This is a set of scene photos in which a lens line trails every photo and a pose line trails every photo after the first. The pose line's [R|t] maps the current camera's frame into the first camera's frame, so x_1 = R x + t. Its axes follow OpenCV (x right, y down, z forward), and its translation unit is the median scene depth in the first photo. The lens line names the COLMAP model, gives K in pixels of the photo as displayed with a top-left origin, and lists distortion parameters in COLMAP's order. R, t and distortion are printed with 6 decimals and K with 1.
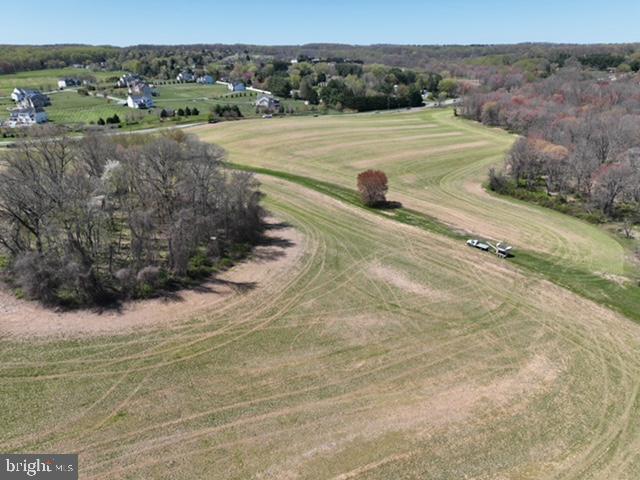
lens RADIAL K [[449.8, 0, 319.5], [0, 449.8, 239.0], [0, 0, 1]] dist [-0.004612, 0.023956]
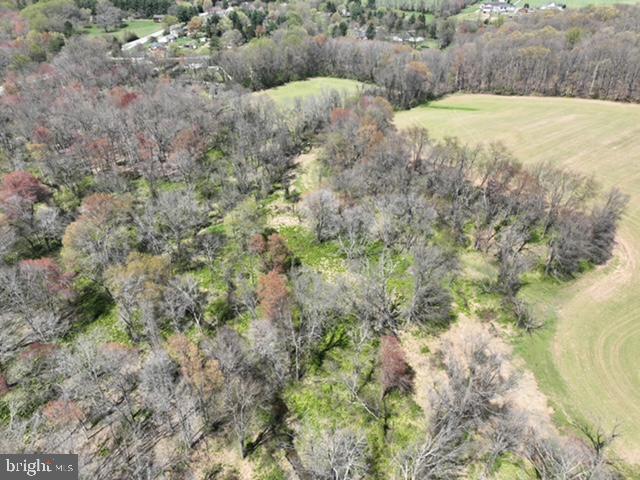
lens RADIAL K [[449.8, 0, 320.6], [0, 449.8, 238.0], [0, 0, 1]] dist [-0.004612, 0.023956]
pose [[0.683646, -0.370028, 0.629053, 0.831429], [0.277199, 0.928996, 0.245207, -0.540252], [-0.675121, 0.006738, 0.737676, 0.985204]]
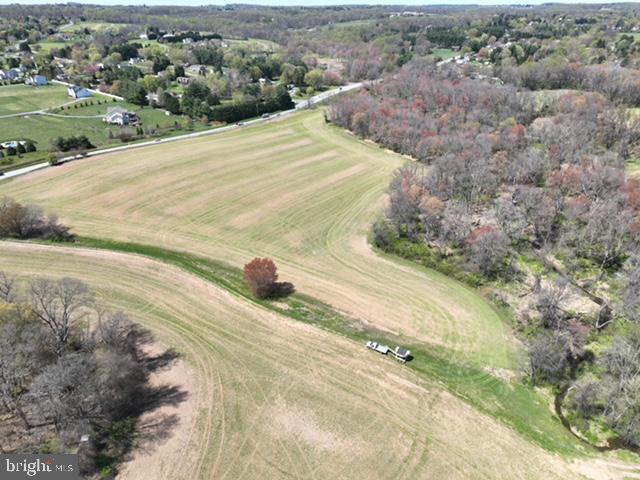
lens RADIAL K [[449.8, 0, 320.4], [0, 449.8, 239.5], [0, 0, 1]] dist [-0.004612, 0.023956]
pose [[0.958571, -0.132174, 0.252333, 0.009828], [0.111327, 0.989209, 0.095245, -0.232057], [-0.262199, -0.063208, 0.962942, 0.066903]]
